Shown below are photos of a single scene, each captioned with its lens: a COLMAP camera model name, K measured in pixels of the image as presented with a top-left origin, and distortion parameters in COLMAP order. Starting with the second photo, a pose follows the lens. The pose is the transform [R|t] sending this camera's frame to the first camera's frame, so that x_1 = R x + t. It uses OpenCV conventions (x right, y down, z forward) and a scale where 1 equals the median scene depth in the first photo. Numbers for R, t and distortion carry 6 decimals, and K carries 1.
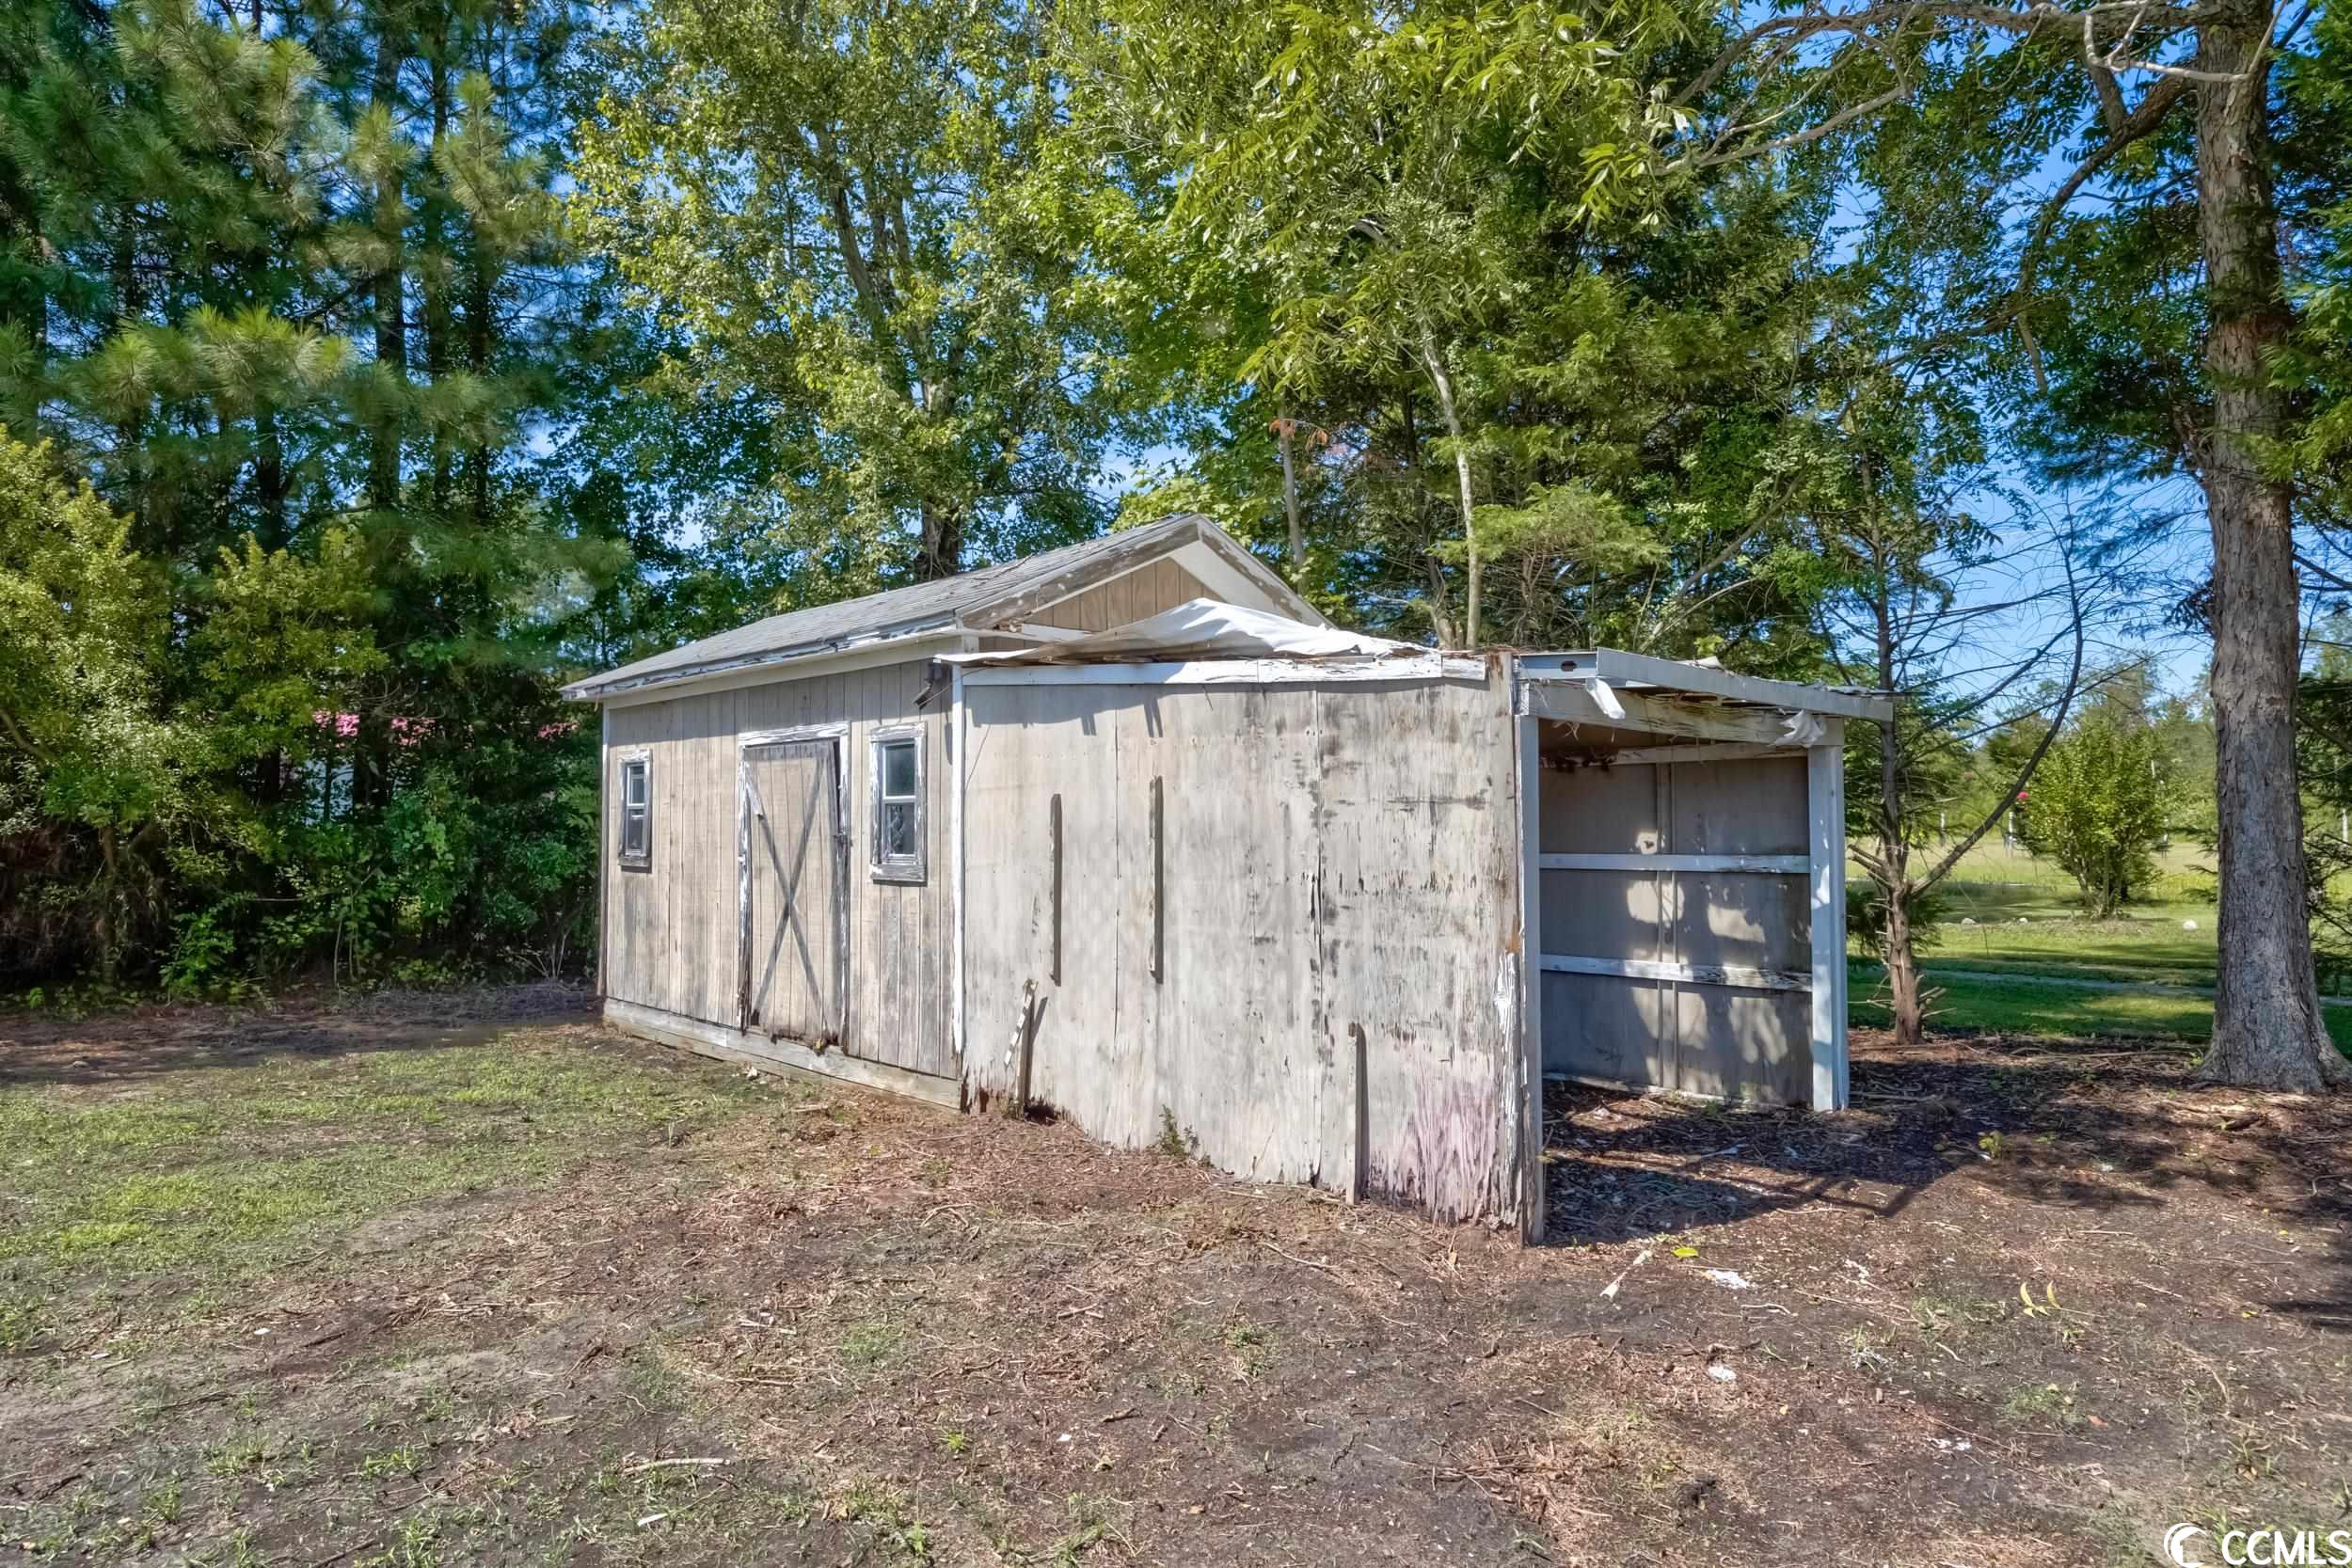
lens RADIAL K [[1340.2, 0, 1176.0], [0, 1340.2, 784.0], [0, 0, 1]] dist [-0.000327, -0.000032]
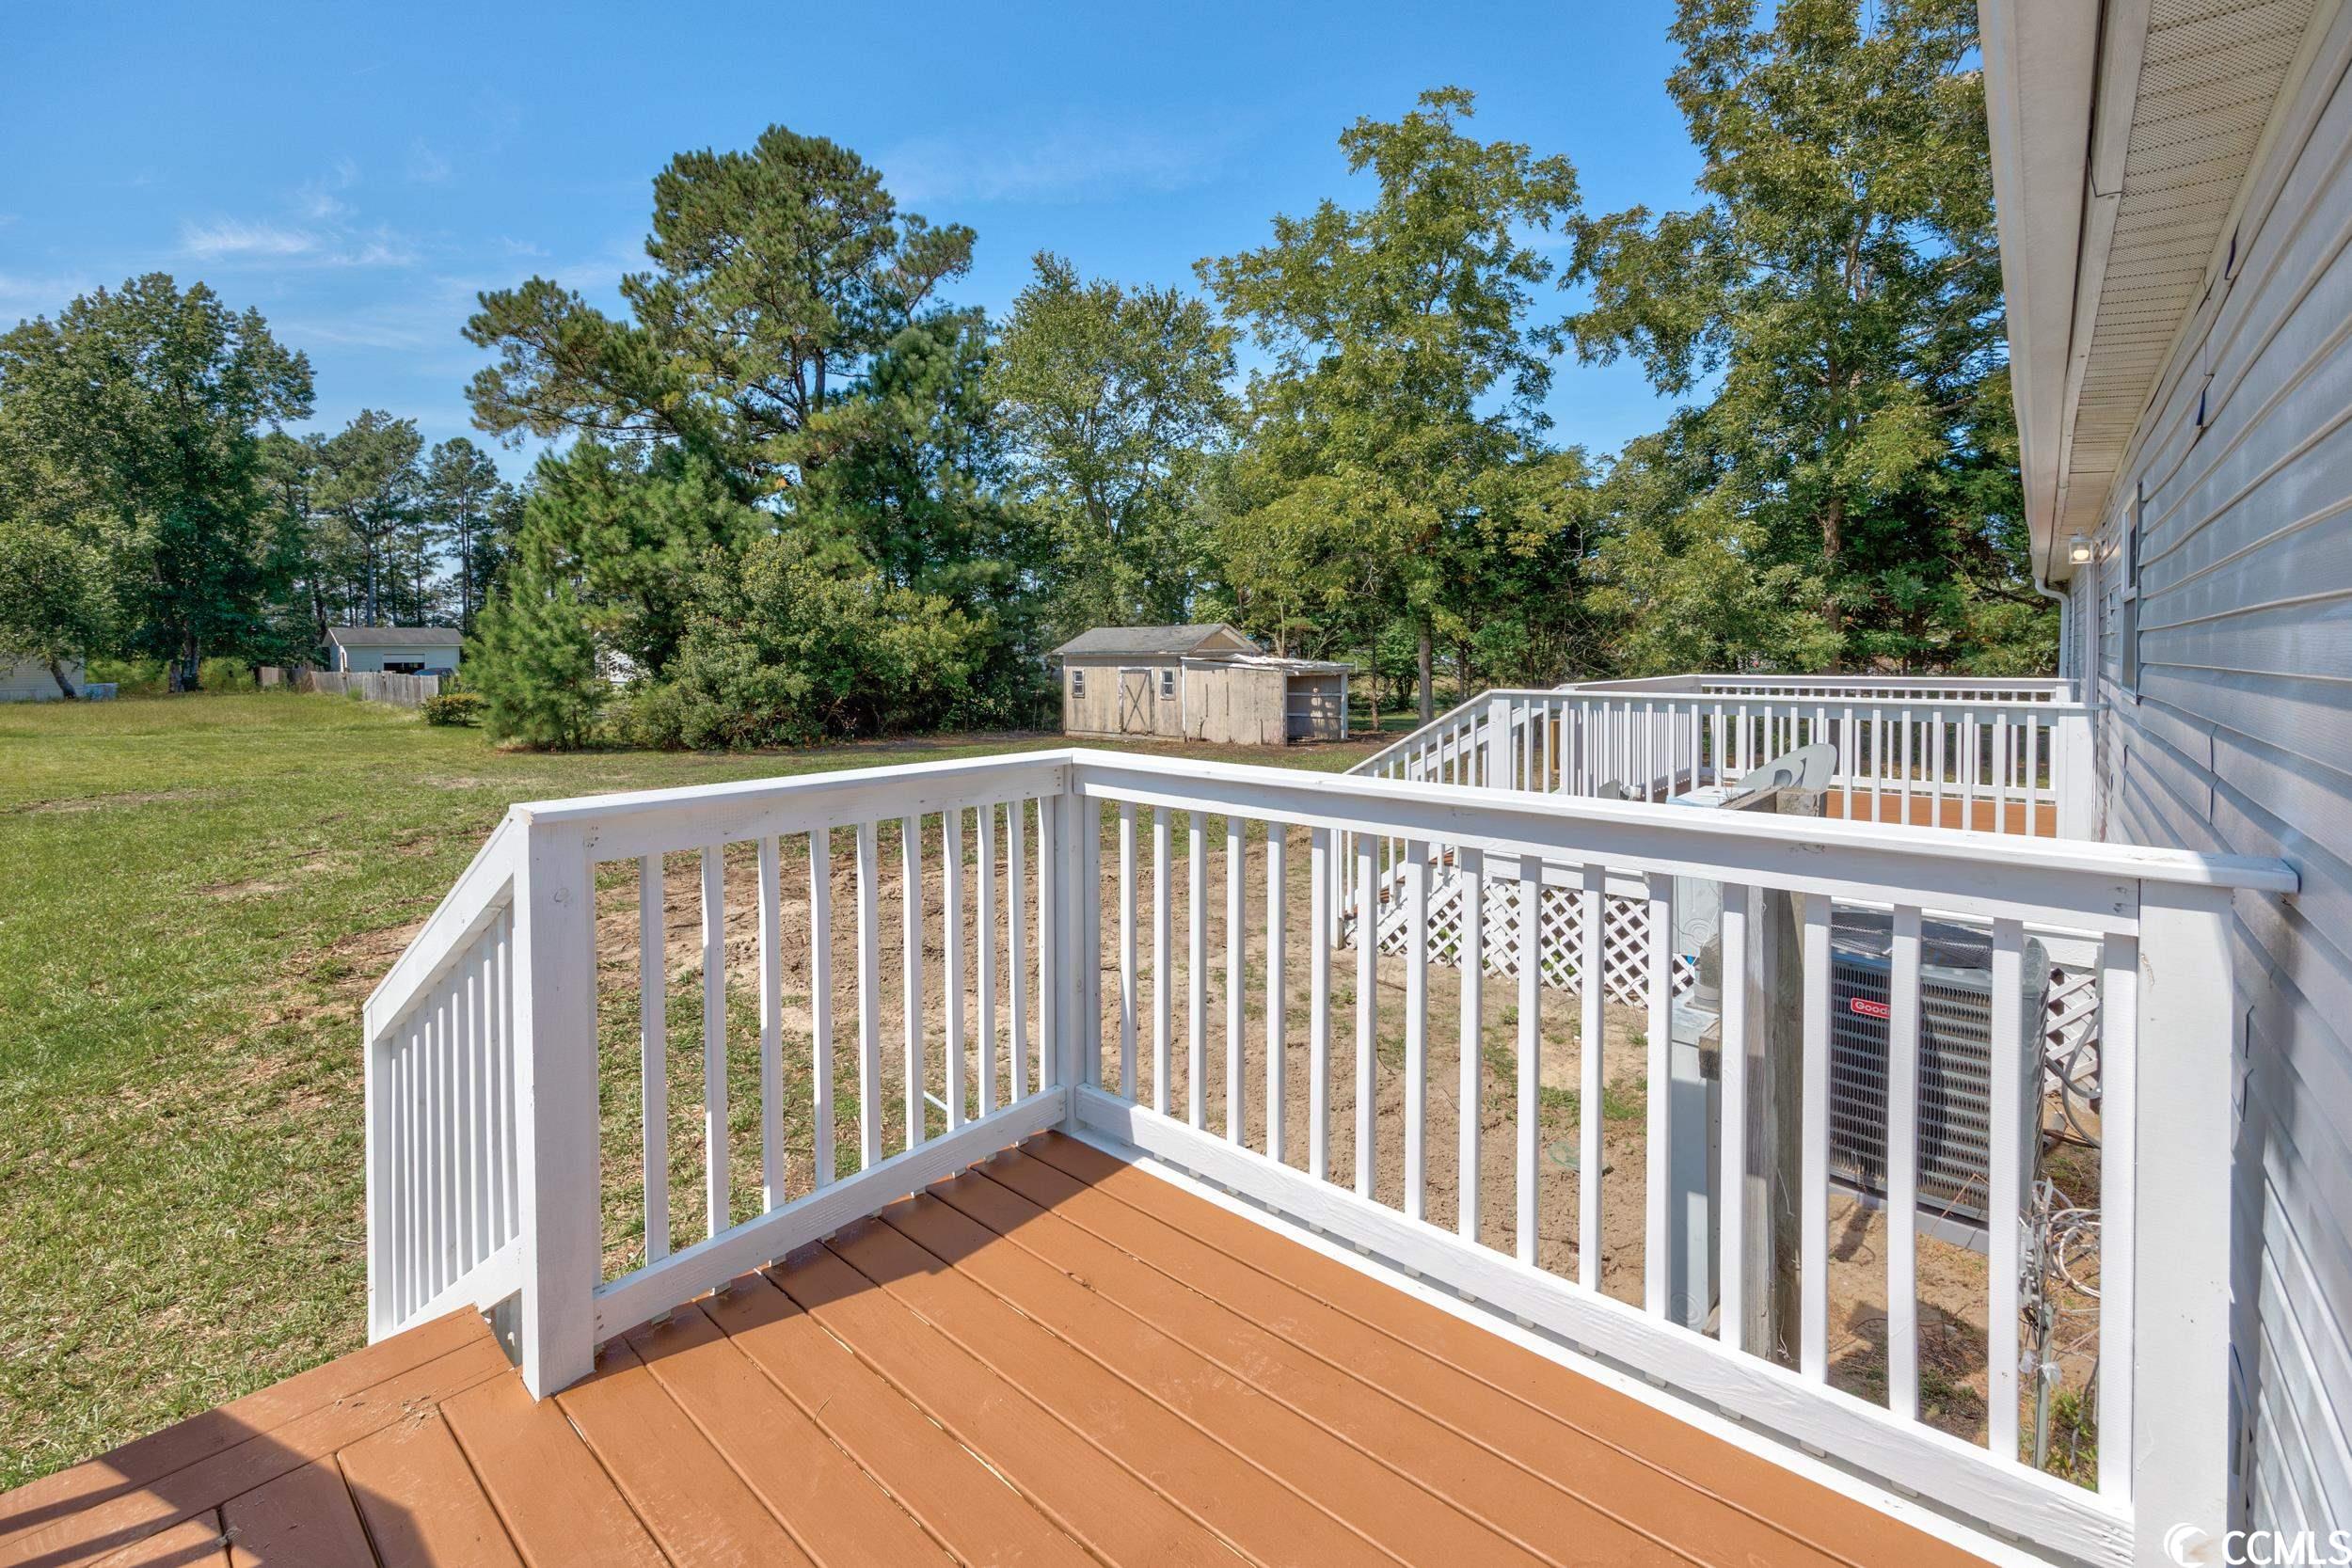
lens RADIAL K [[994.5, 0, 1174.4], [0, 994.5, 695.3], [0, 0, 1]] dist [0.001309, -0.000348]
pose [[0.996695, -0.012881, 0.080203, -0.469696], [0.007328, 0.997579, 0.069159, -0.196421], [-0.080899, -0.068343, 0.994376, -2.643750]]
